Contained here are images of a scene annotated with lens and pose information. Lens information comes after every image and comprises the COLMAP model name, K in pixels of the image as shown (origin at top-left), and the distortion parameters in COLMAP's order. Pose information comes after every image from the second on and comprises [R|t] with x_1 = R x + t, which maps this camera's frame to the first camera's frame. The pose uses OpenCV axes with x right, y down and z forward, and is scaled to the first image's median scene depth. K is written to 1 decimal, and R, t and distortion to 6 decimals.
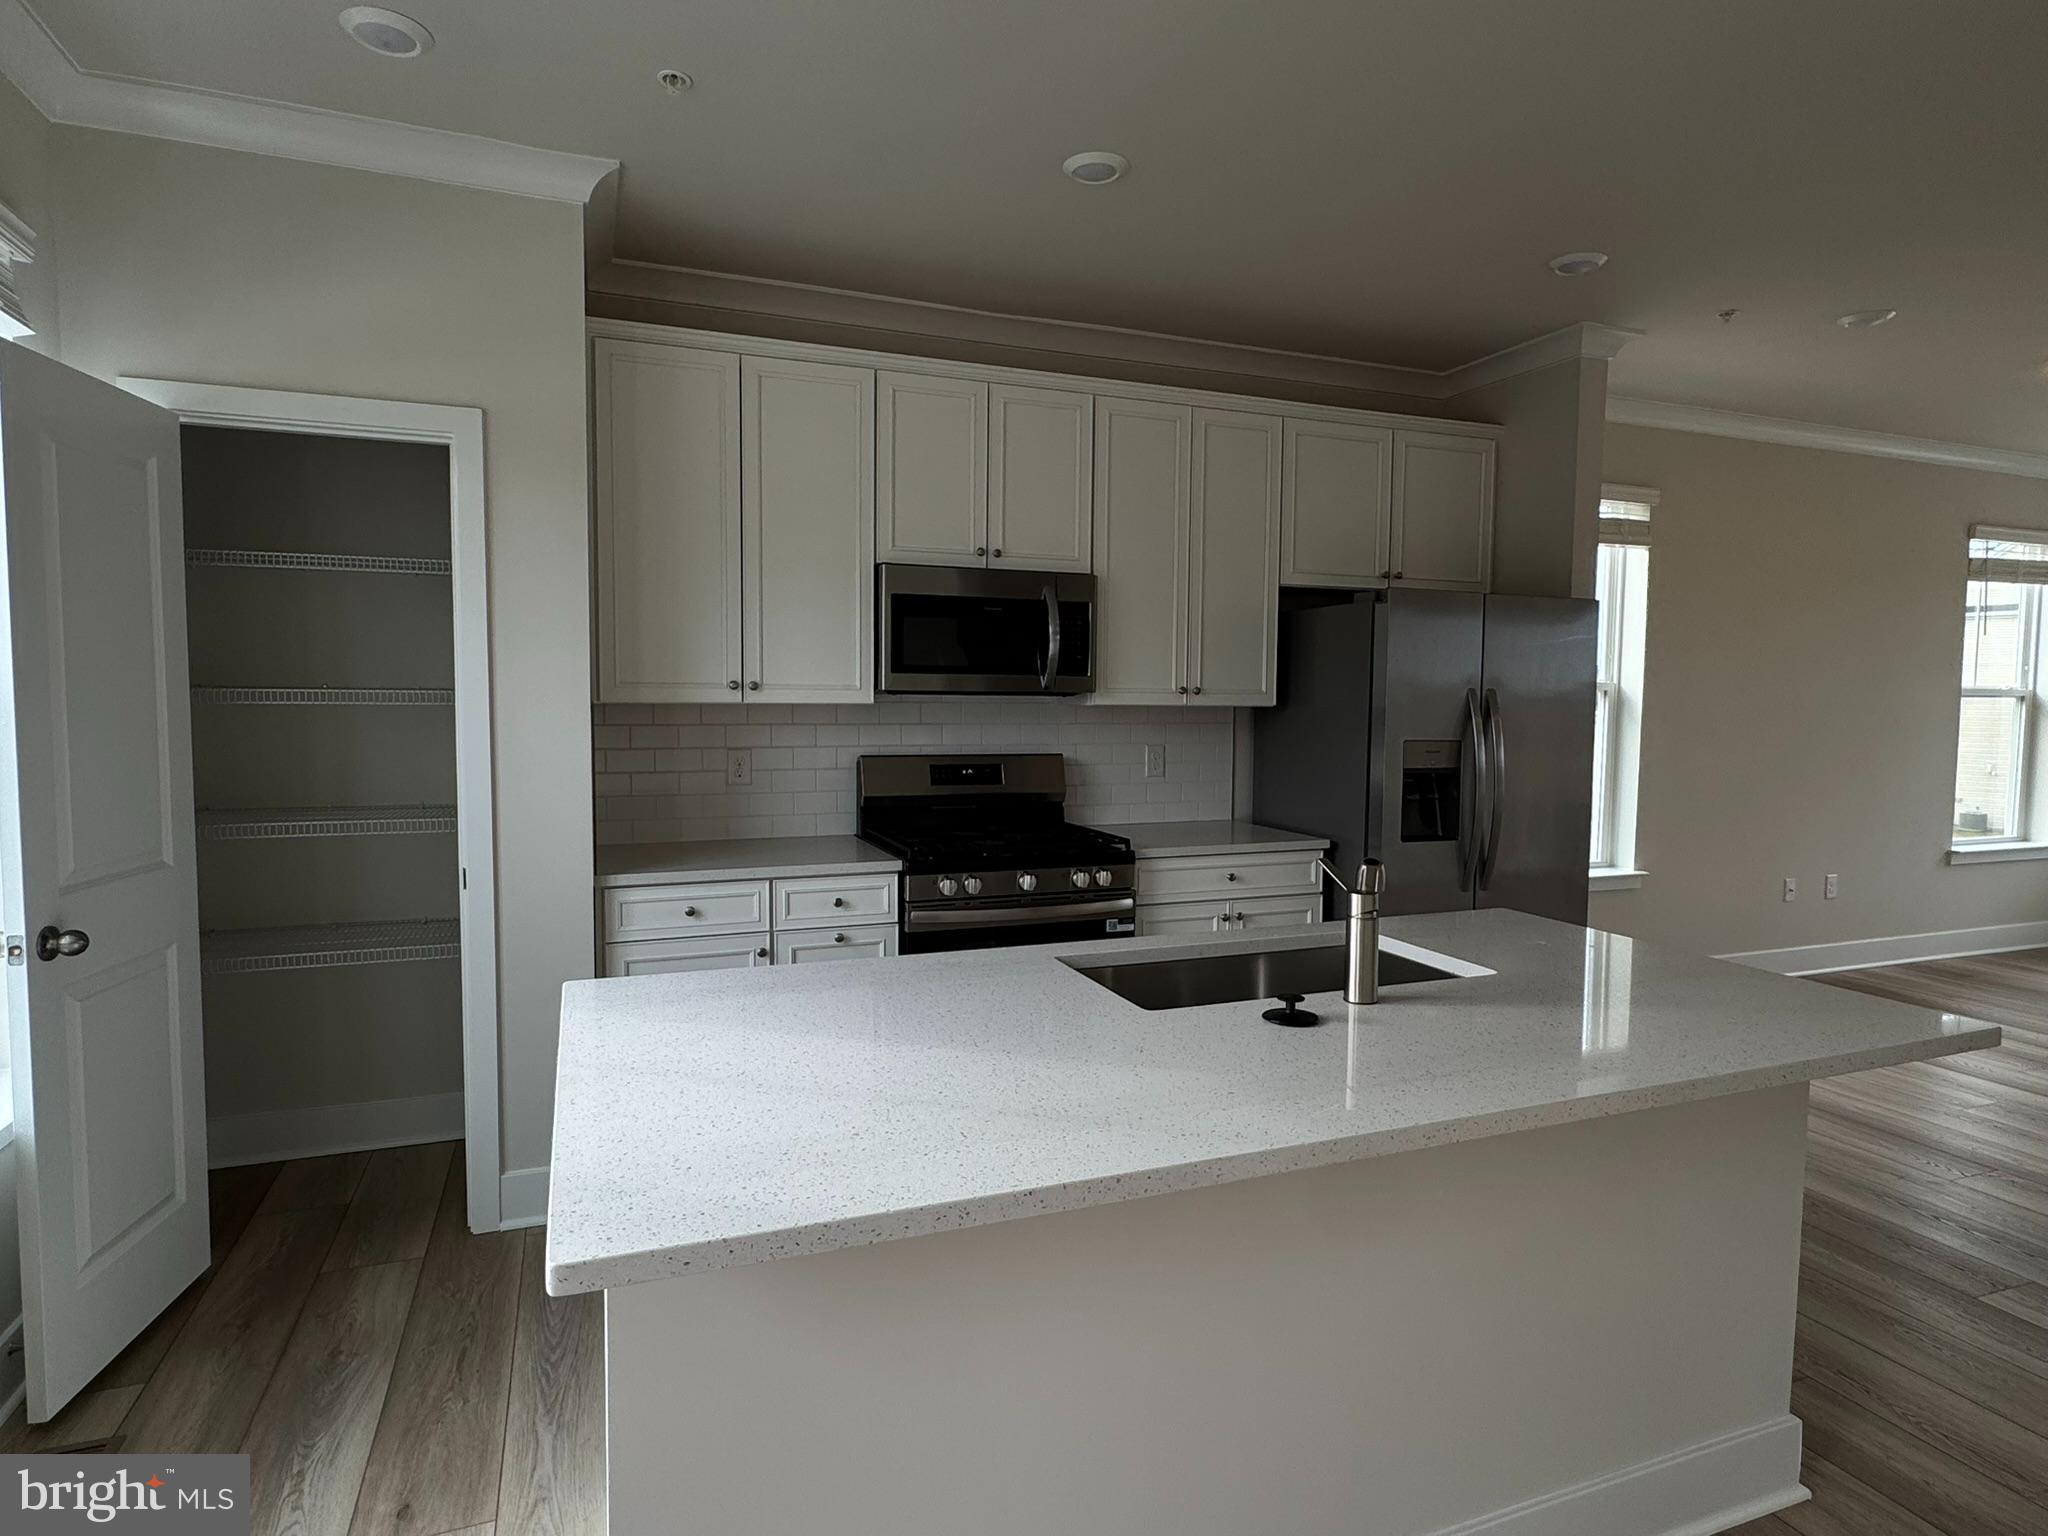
lens RADIAL K [[1147.8, 0, 1027.5], [0, 1147.8, 759.4], [0, 0, 1]] dist [-0.002562, -0.000396]
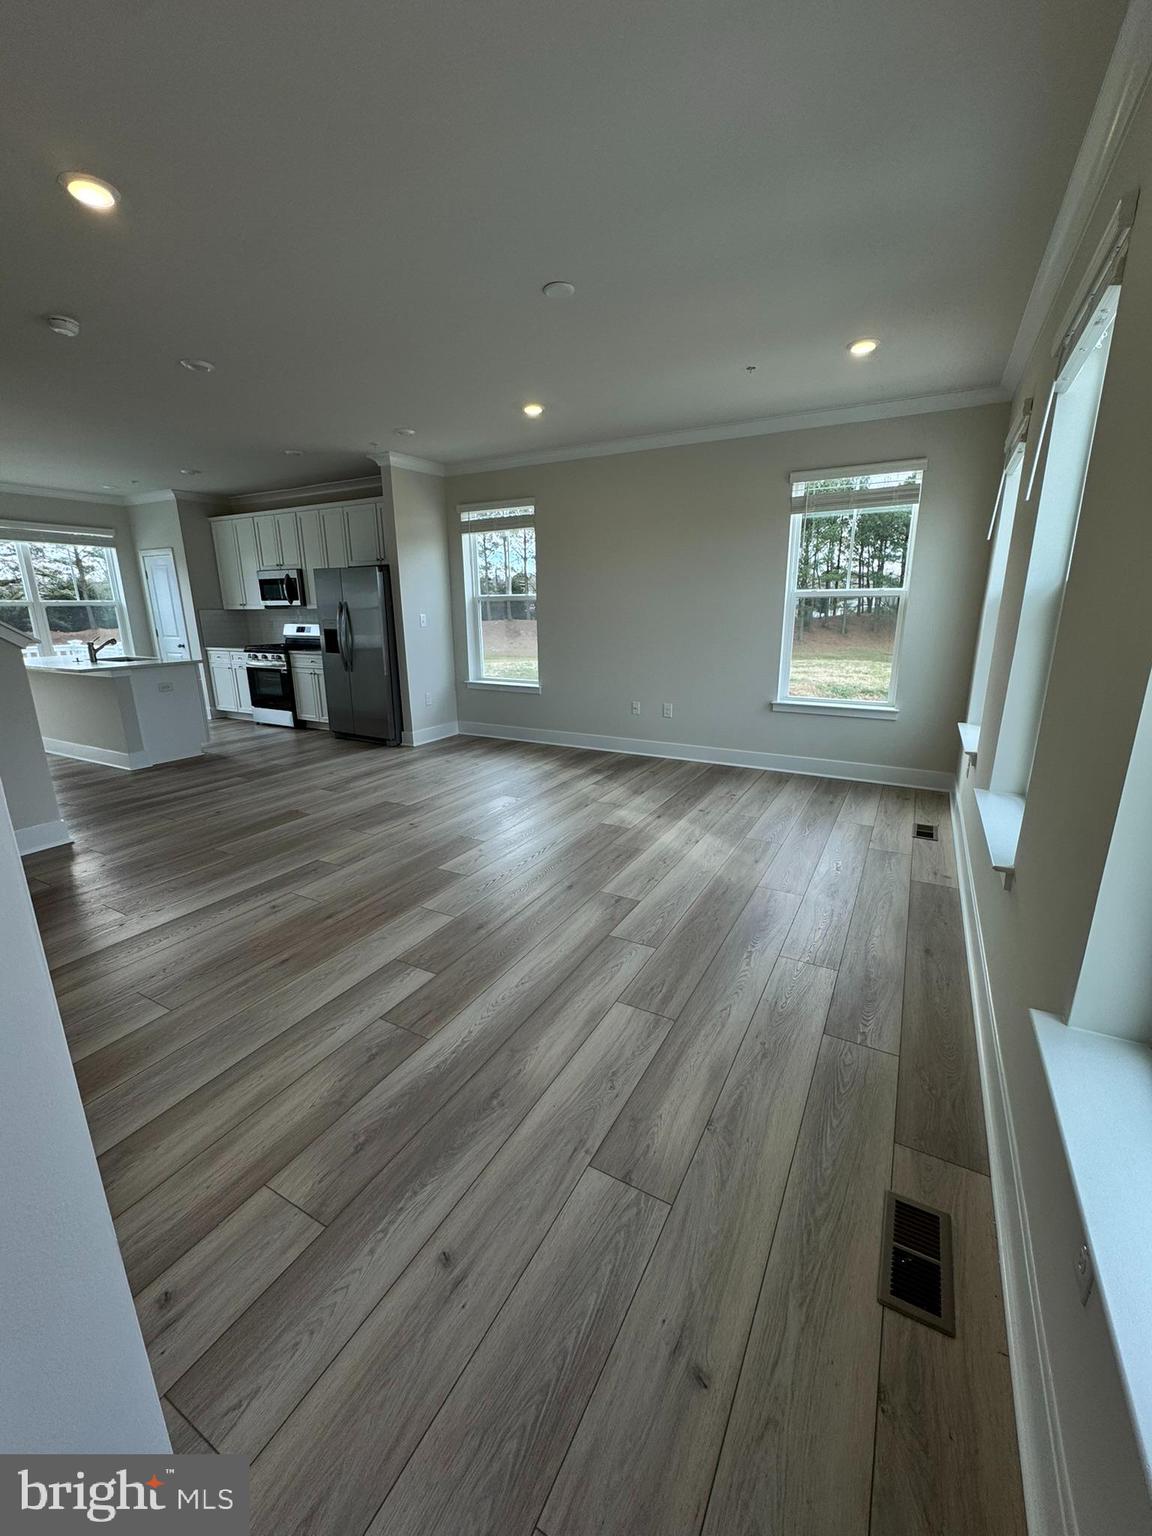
lens RADIAL K [[614.4, 0, 573.4], [0, 614.4, 768.3], [0, 0, 1]] dist [-0.003014, 0.000029]
pose [[0.635015, 0.180994, -0.750998, 1.629185], [-0.037835, 0.978286, 0.203779, 0.011303], [0.771573, -0.100989, 0.628074, 0.345949]]
